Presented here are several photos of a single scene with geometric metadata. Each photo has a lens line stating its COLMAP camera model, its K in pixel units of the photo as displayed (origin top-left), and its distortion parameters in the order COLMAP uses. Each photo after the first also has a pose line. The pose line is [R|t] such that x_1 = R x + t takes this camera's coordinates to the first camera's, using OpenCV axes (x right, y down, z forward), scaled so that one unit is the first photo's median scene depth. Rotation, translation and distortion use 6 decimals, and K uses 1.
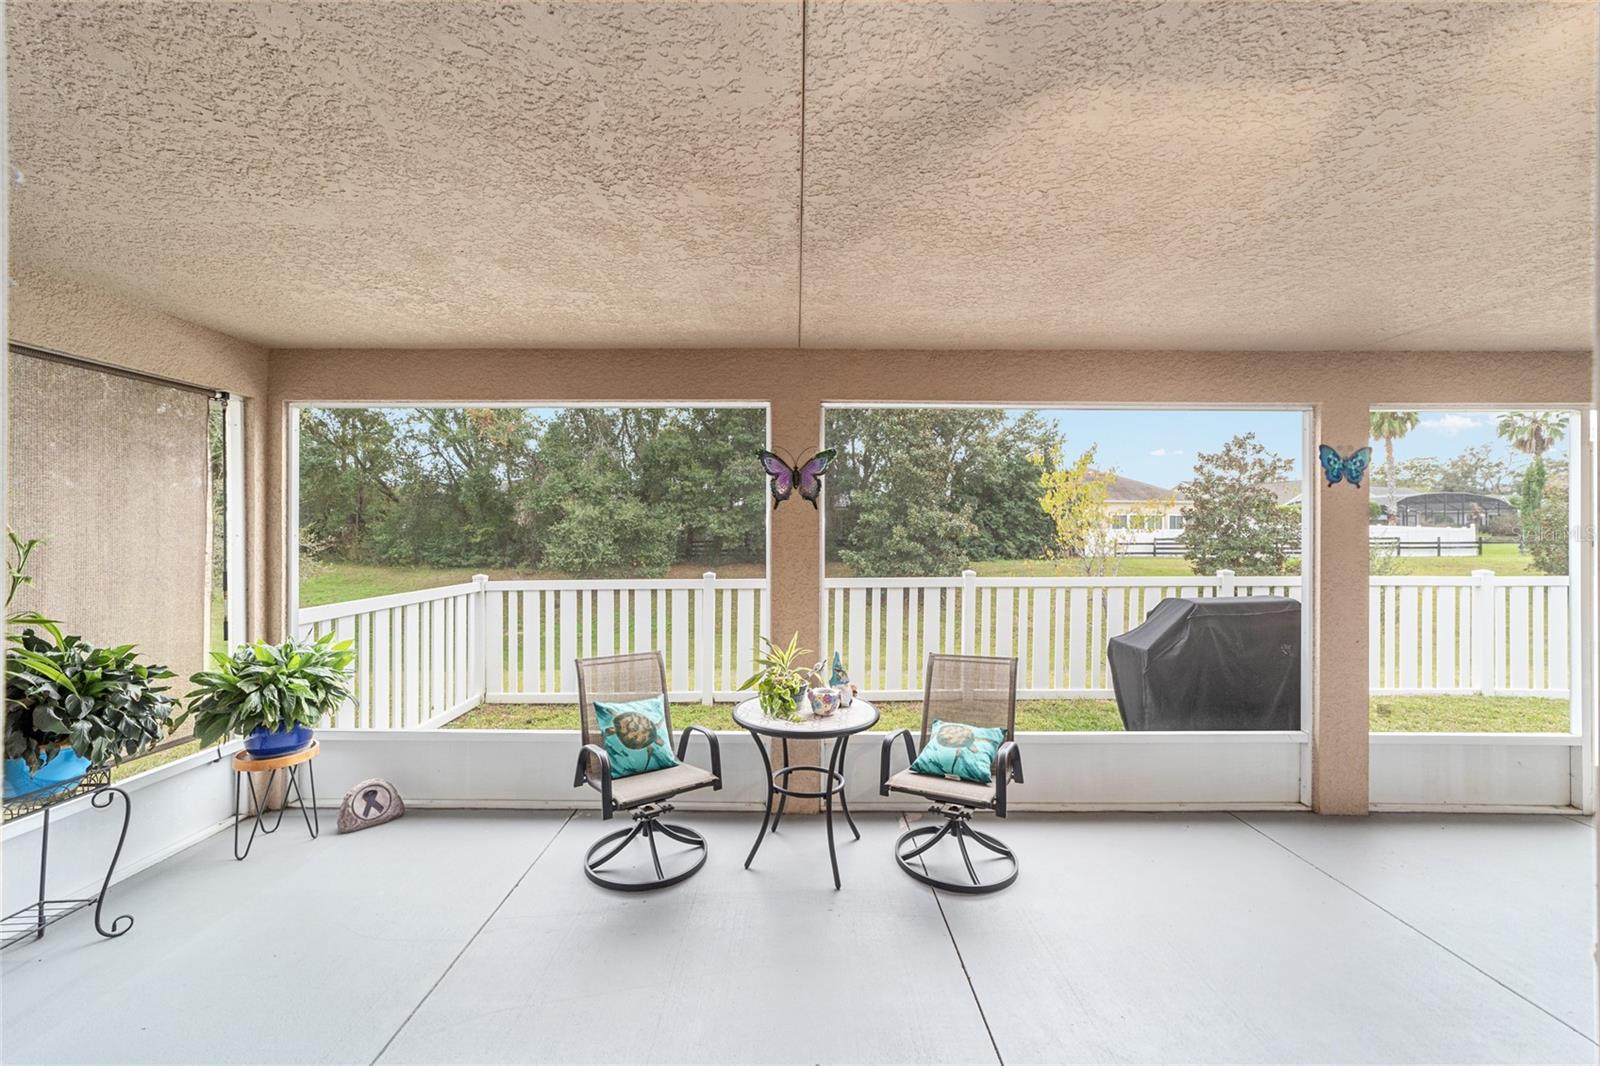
lens RADIAL K [[613.1, 0, 803.1], [0, 613.1, 532.4], [0, 0, 1]] dist [-0.013718, 0.006104]
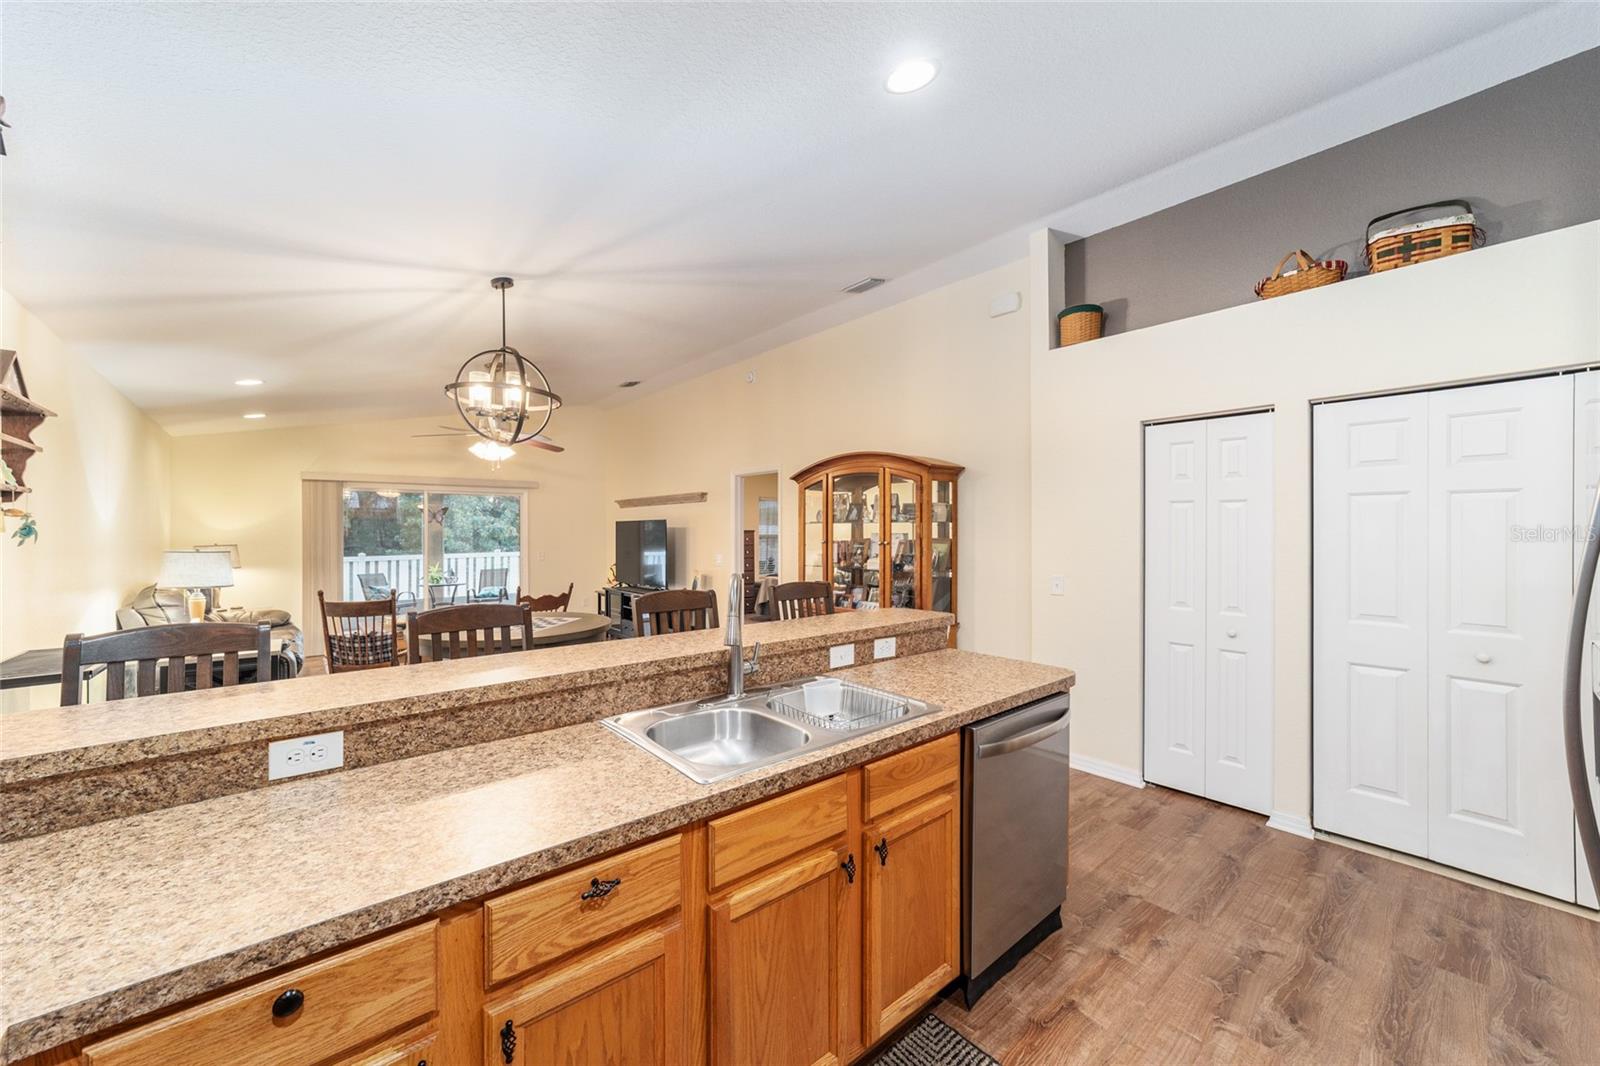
lens RADIAL K [[613.1, 0, 791.8], [0, 613.1, 532.1], [0, 0, 1]] dist [-0.013718, 0.006104]
pose [[0.772970, -0.003357, 0.634433, -0.073931], [0.004340, 0.999991, 0.000004, 0.000297], [-0.634427, 0.002751, 0.772978, -0.329263]]
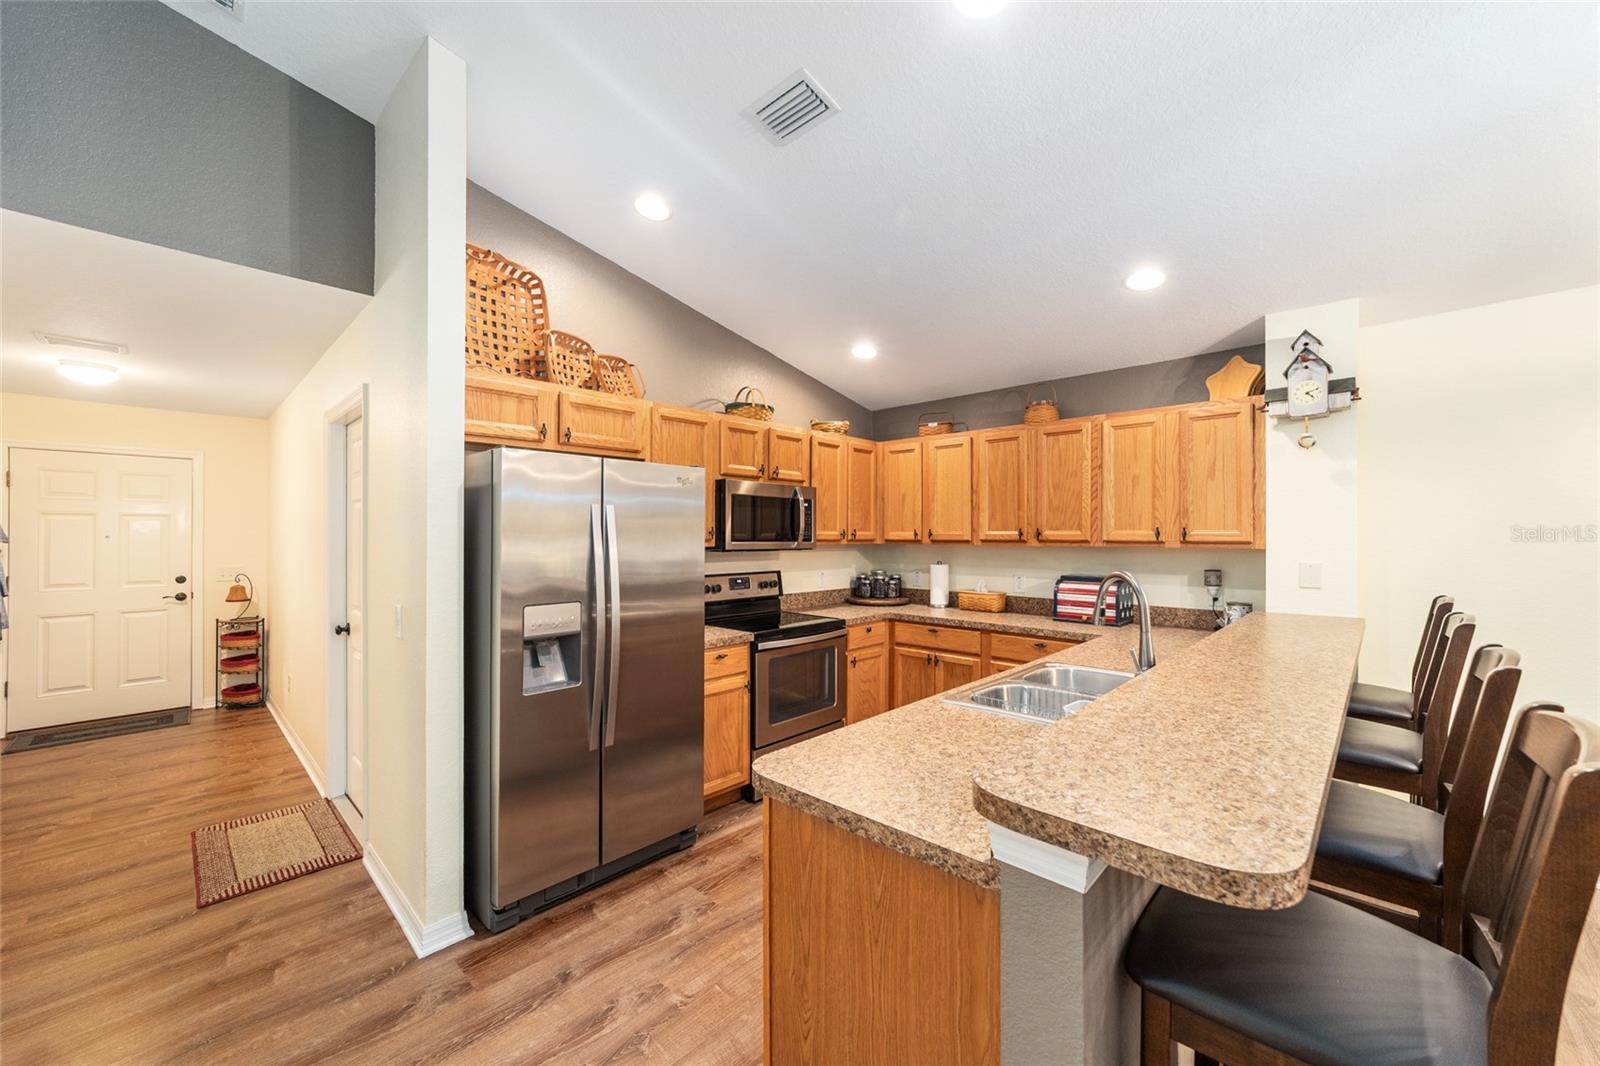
lens RADIAL K [[613.1, 0, 795.2], [0, 613.1, 532.4], [0, 0, 1]] dist [-0.013718, 0.006104]
pose [[-0.703197, -0.005970, -0.710970, 0.045180], [-0.002872, 0.999980, -0.005556, 0.000655], [0.710989, -0.001865, -0.703201, -0.249136]]
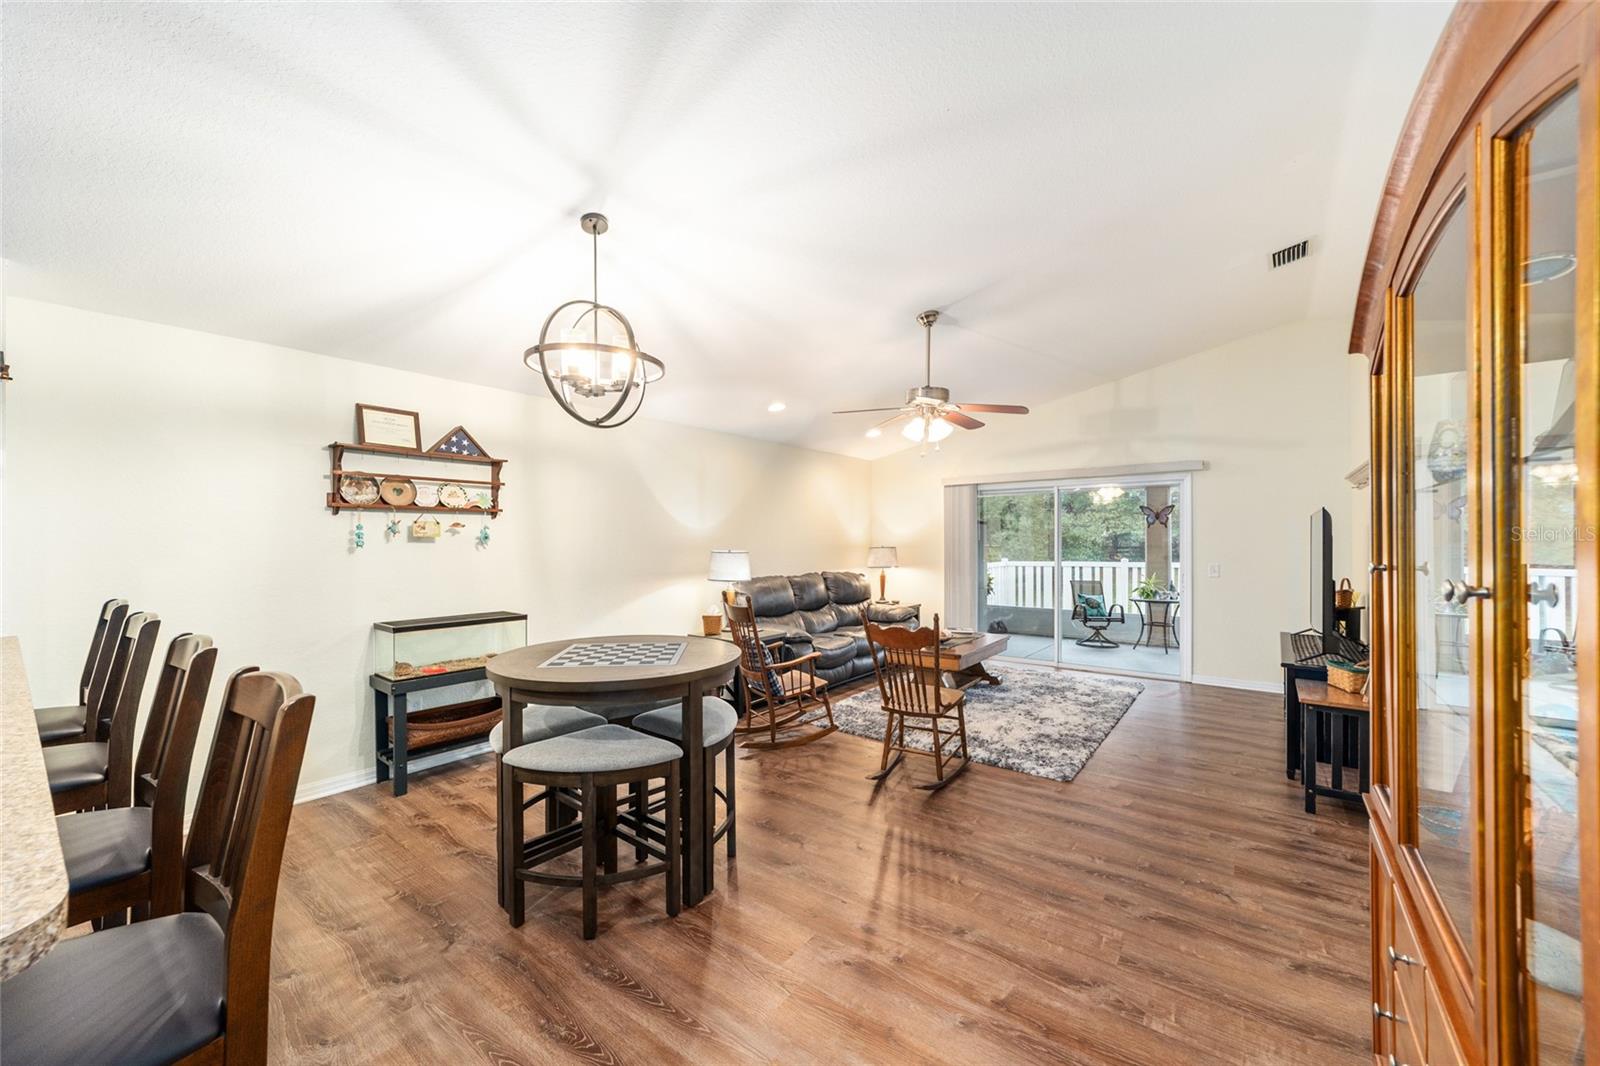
lens RADIAL K [[613.1, 0, 796.9], [0, 613.1, 537.6], [0, 0, 1]] dist [-0.013718, 0.006104]
pose [[0.788342, -0.007145, -0.615195, 0.047932], [0.004928, 0.999974, -0.005298, 0.001066], [0.615217, 0.001144, 0.788357, -0.252823]]
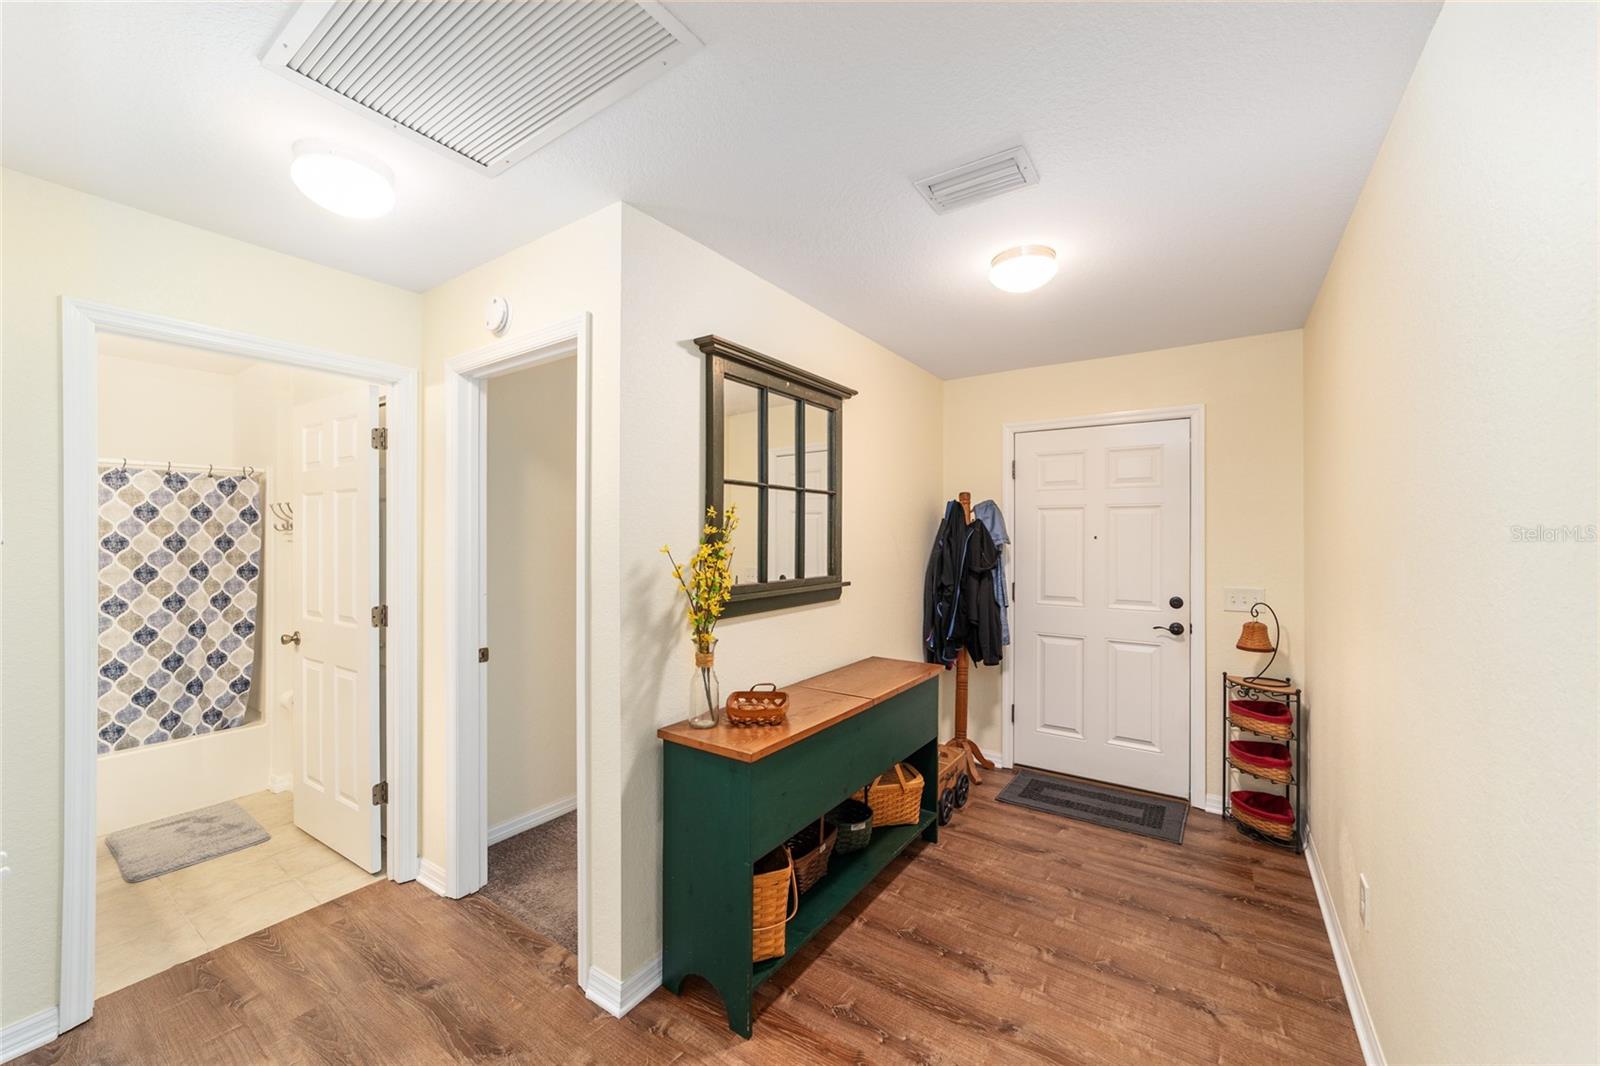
lens RADIAL K [[613.1, 0, 797.3], [0, 613.1, 534.4], [0, 0, 1]] dist [-0.013718, 0.006104]
pose [[-0.817308, -0.003053, 0.576193, 0.036628], [-0.003111, 0.999995, 0.000886, 0.000967], [-0.576193, -0.001069, -0.817313, -0.368691]]
